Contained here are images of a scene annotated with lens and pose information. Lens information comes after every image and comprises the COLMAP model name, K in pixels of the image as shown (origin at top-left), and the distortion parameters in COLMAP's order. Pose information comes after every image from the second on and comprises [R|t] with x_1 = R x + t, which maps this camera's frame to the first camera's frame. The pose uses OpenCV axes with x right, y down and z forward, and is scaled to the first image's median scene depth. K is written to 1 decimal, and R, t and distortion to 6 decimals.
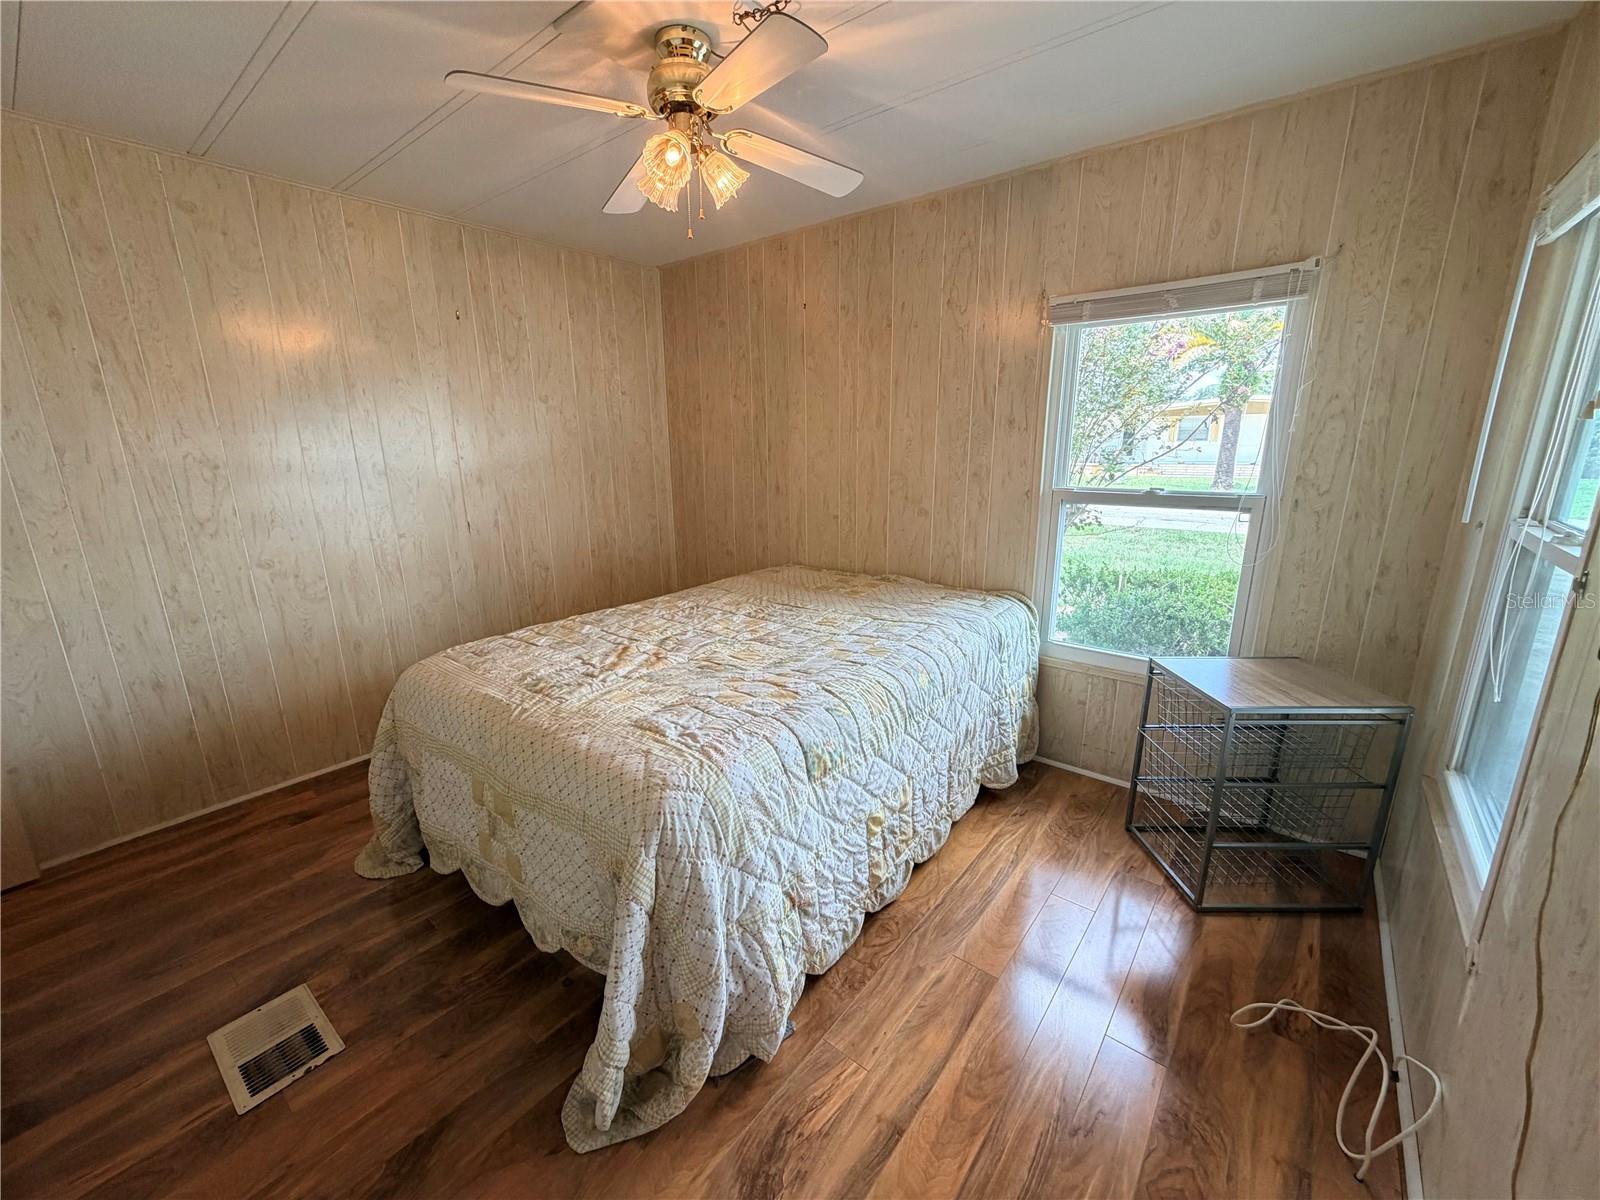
lens RADIAL K [[636.5, 0, 795.9], [0, 636.5, 601.9], [0, 0, 1]] dist [0.001257, -0.000214]
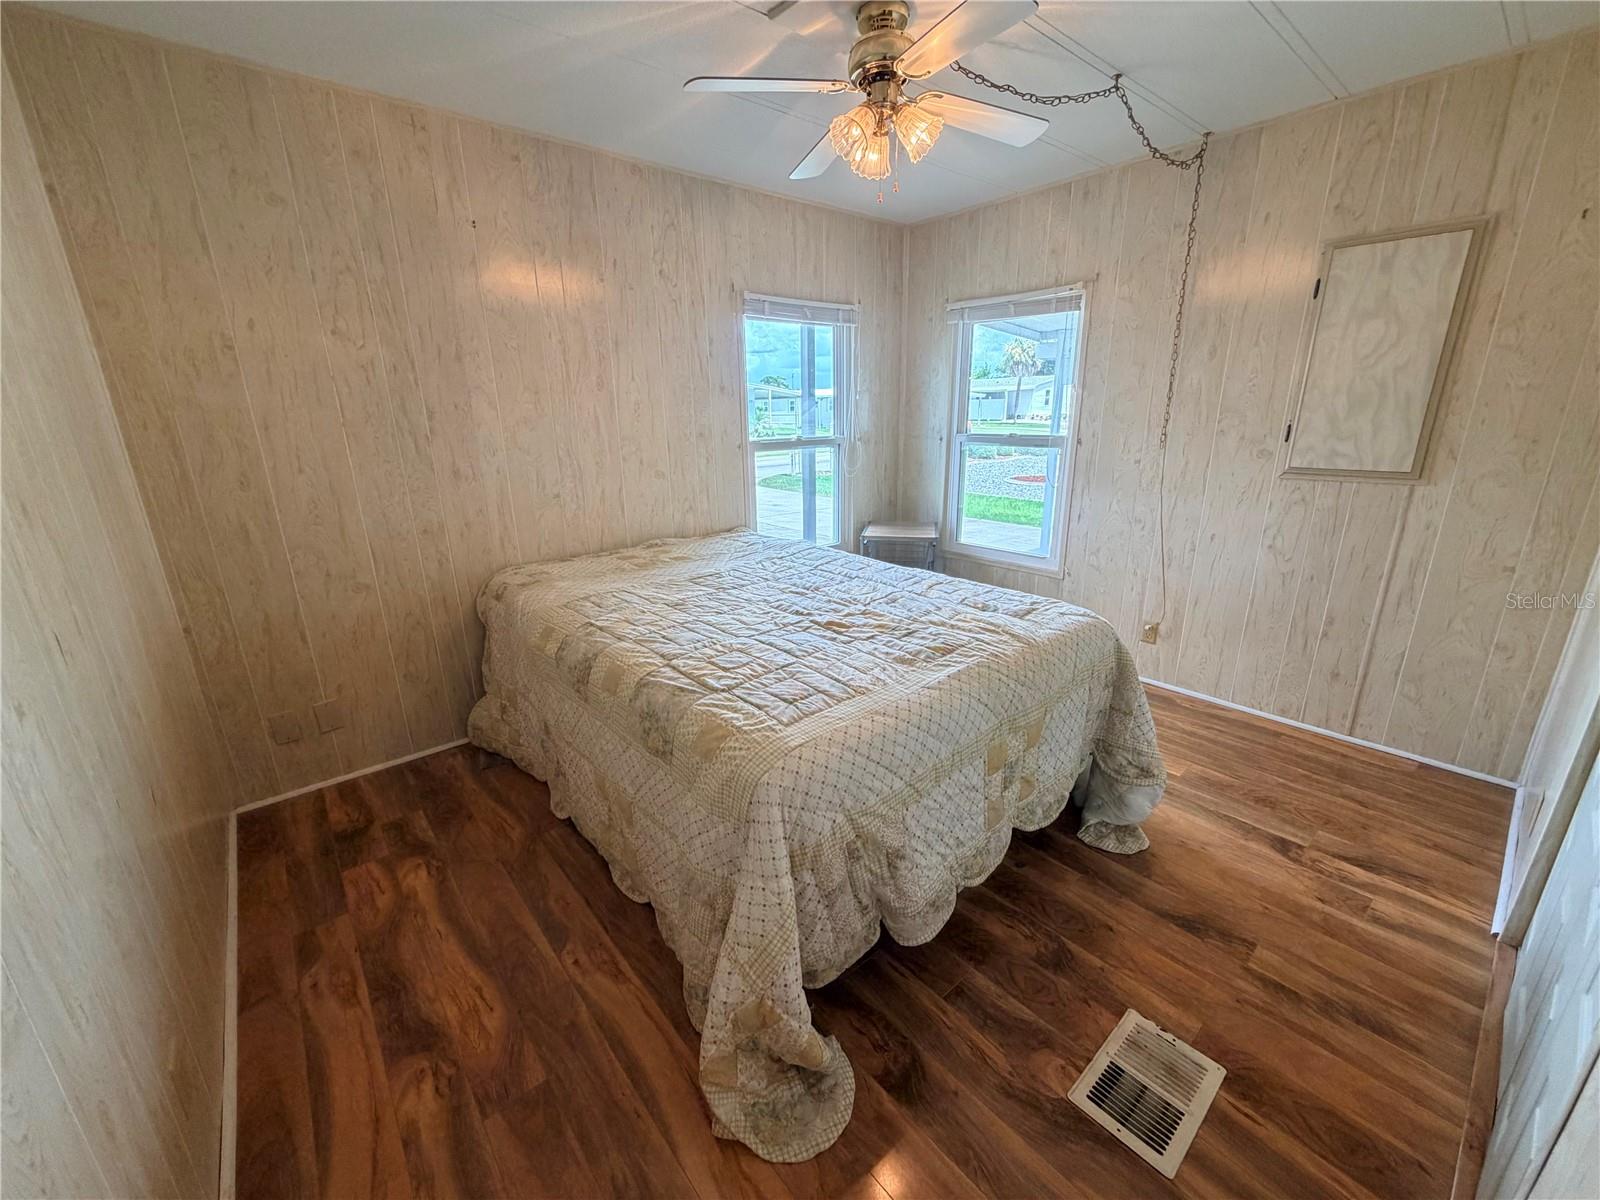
lens RADIAL K [[636.5, 0, 795.9], [0, 636.5, 601.9], [0, 0, 1]] dist [0.001257, -0.000214]
pose [[0.188346, -0.277201, 0.942171, -0.837584], [0.256486, 0.939930, 0.225269, -0.129392], [-0.948019, 0.199225, 0.248130, 0.604228]]
